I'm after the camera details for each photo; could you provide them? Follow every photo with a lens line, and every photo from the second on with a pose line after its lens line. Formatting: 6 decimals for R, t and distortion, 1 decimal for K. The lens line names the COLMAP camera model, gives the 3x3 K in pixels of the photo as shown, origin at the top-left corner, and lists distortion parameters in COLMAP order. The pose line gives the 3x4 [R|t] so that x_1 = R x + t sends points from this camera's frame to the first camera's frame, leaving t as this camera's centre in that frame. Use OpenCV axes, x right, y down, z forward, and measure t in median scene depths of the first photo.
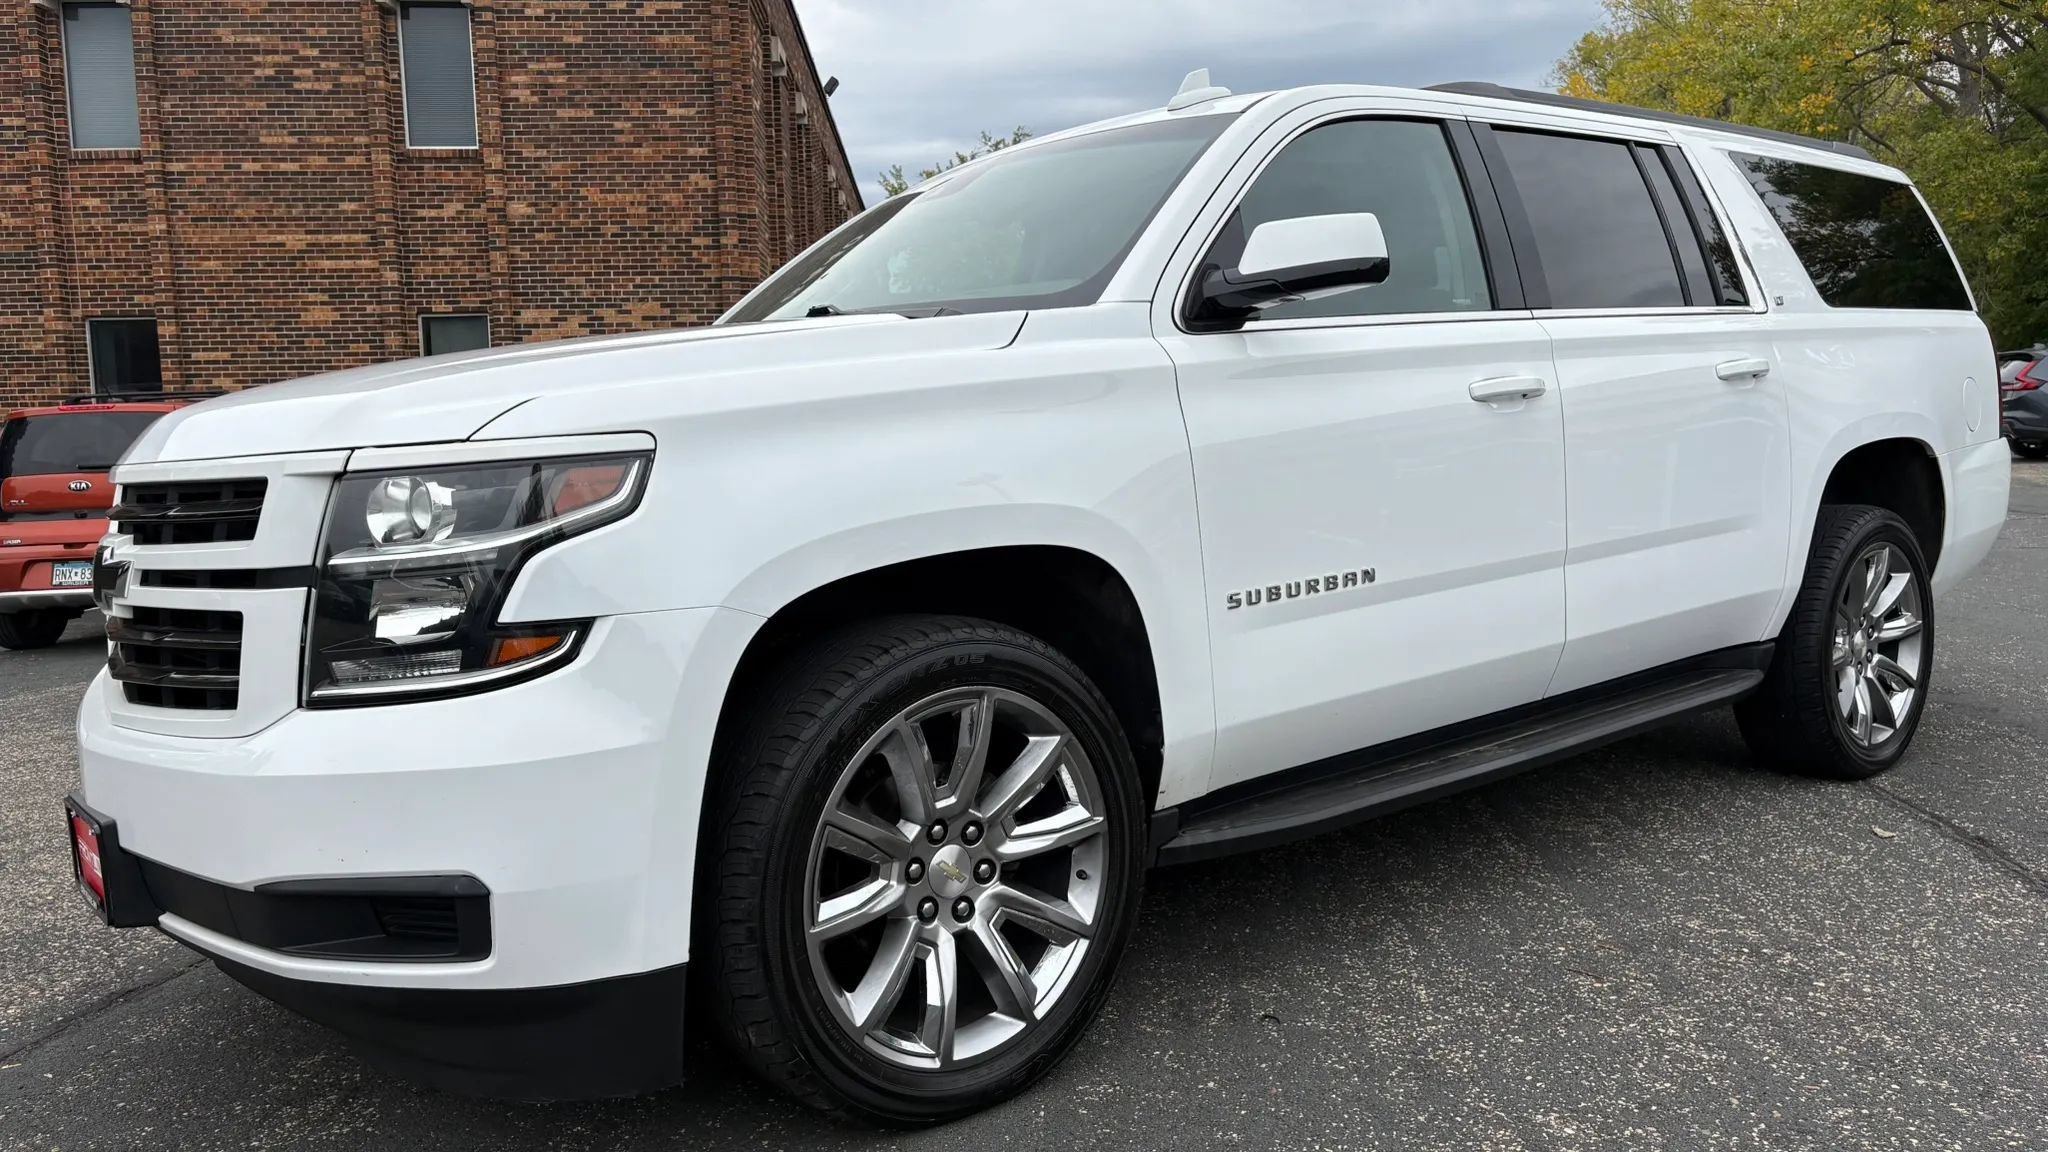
lens RADIAL K [[1546.6, 0, 1030.7], [0, 1546.6, 571.2], [0, 0, 1]] dist [0.053869, -0.060984]
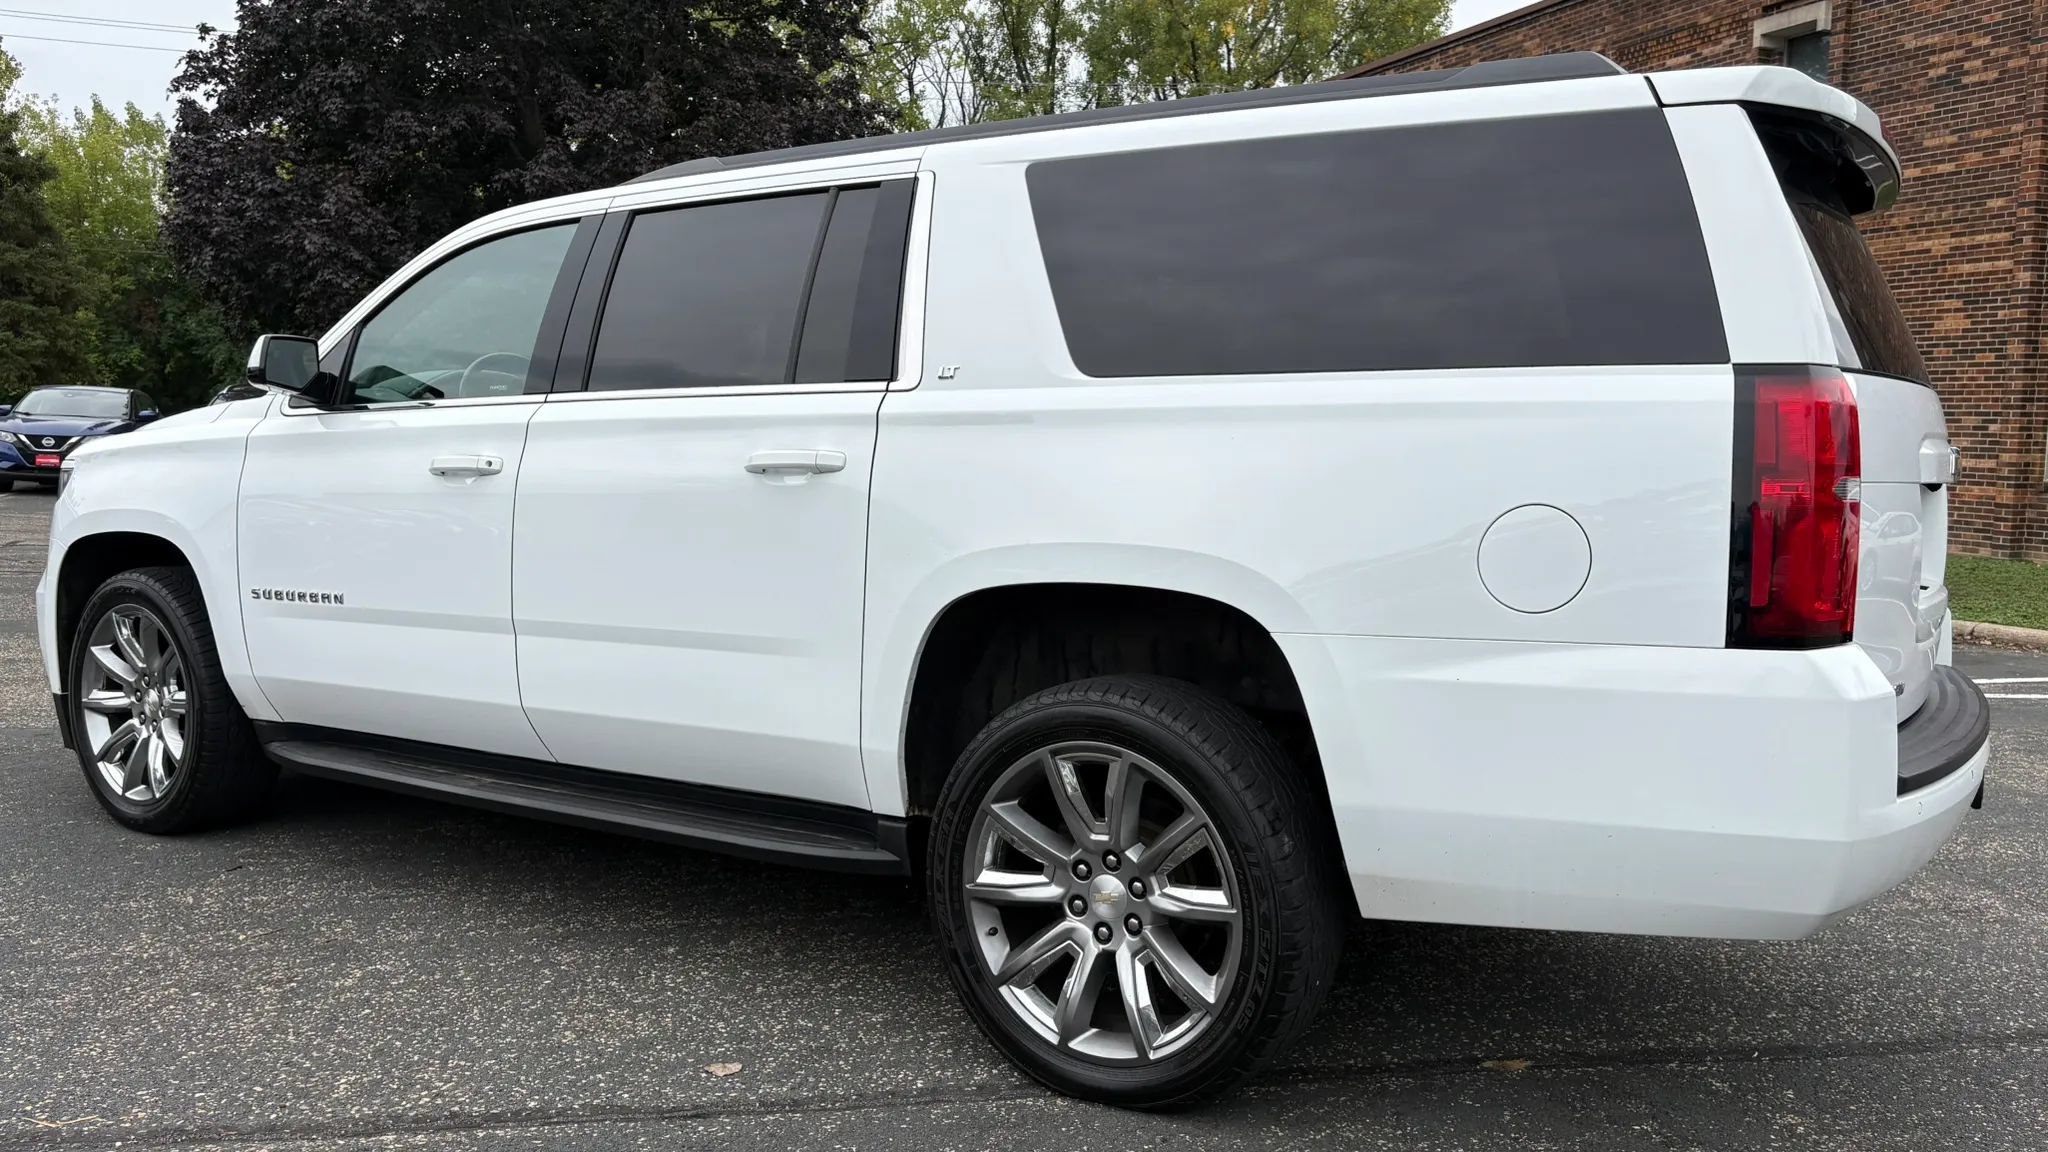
lens RADIAL K [[1546.6, 0, 1030.4], [0, 1546.6, 570.9], [0, 0, 1]] dist [0.053869, -0.060984]
pose [[0.312931, 0.121346, -0.941992, 0.278743], [-0.117873, 0.989099, 0.088256, -0.035032], [0.942433, 0.083417, 0.323823, 0.188962]]
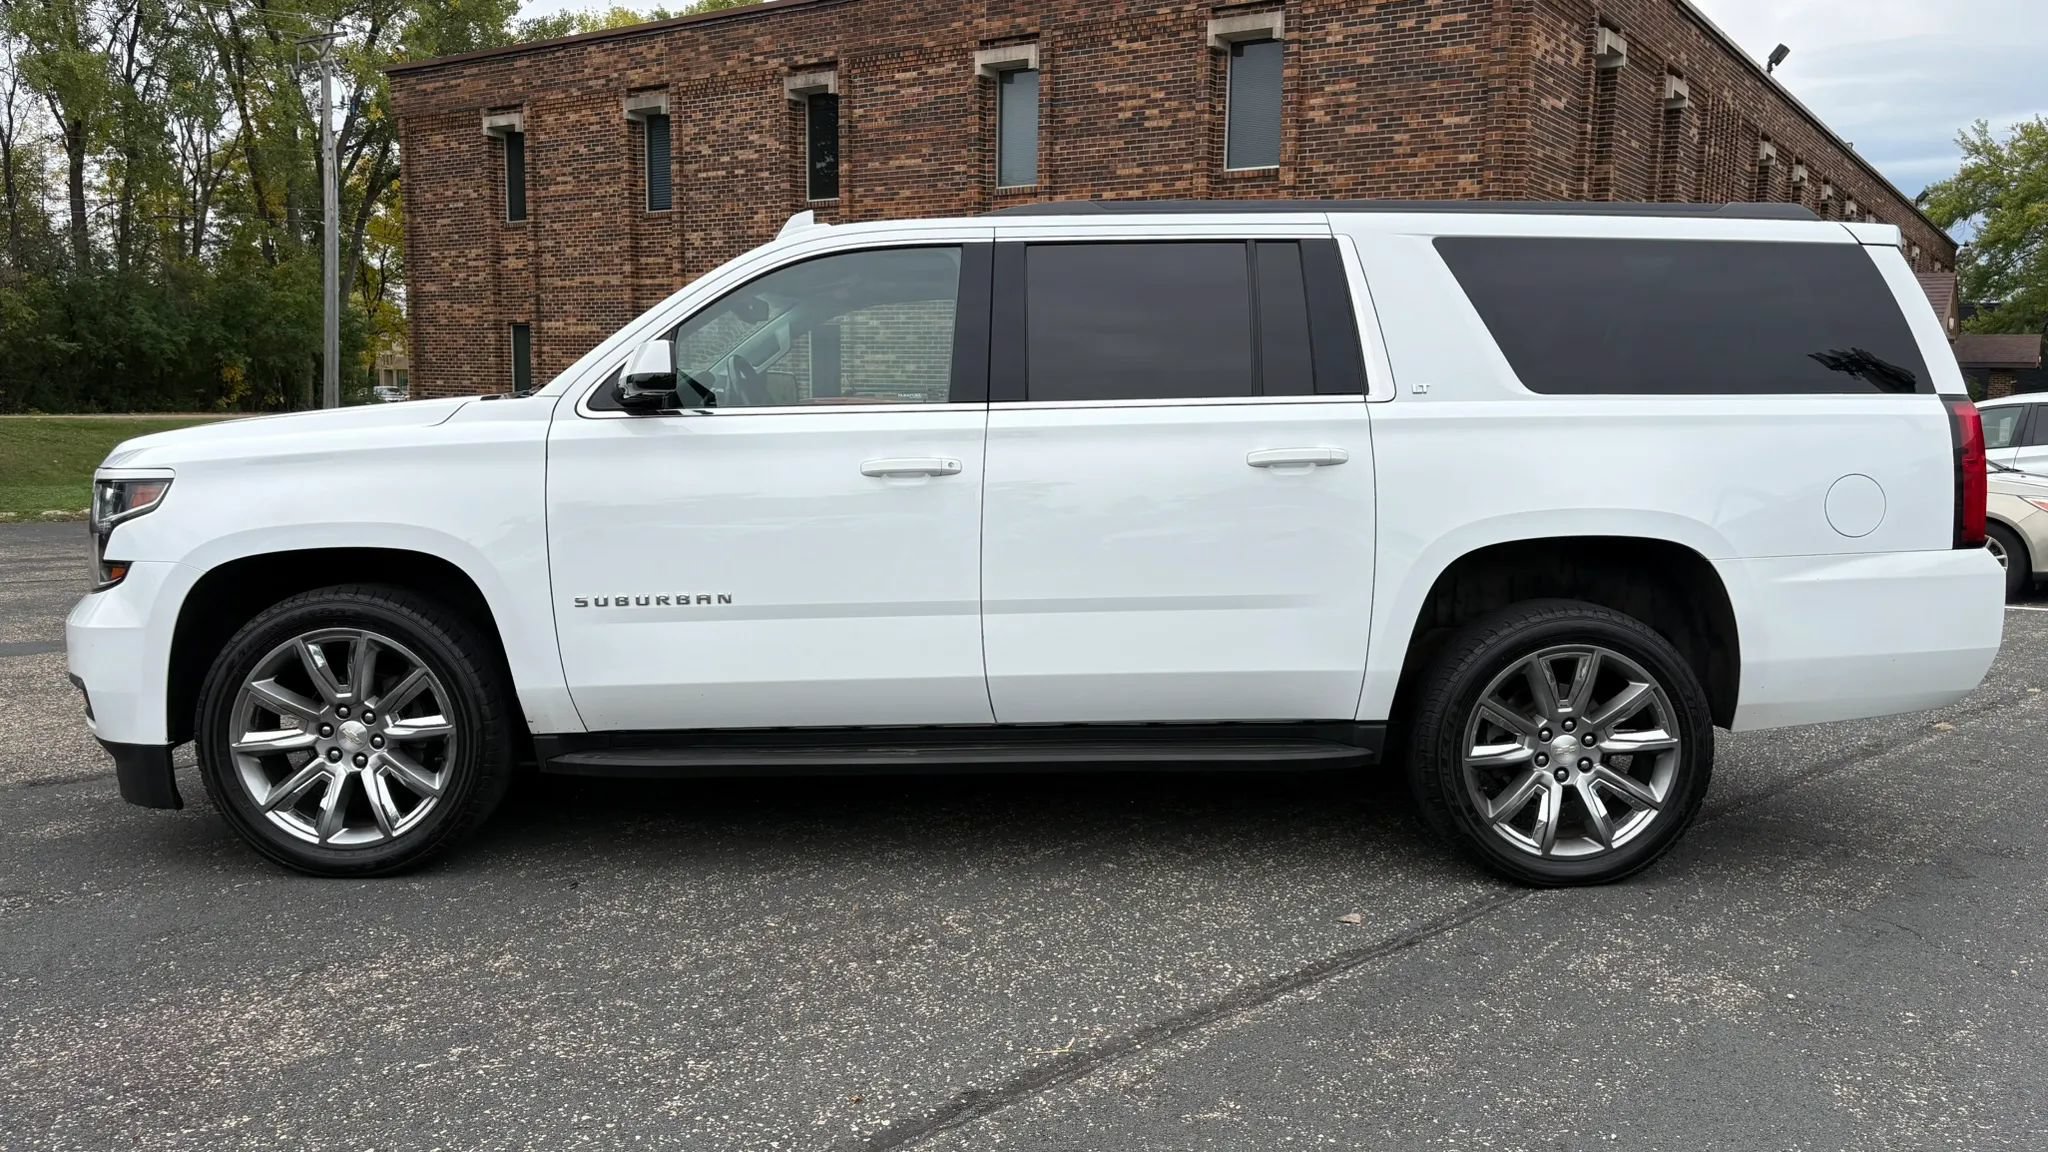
lens RADIAL K [[1546.6, 0, 1022.2], [0, 1546.6, 570.4], [0, 0, 1]] dist [0.053869, -0.060984]
pose [[0.787547, 0.104481, -0.607333, 0.210000], [-0.096265, 0.994282, 0.046219, -0.018511], [0.608689, 0.022065, 0.793102, 0.012146]]
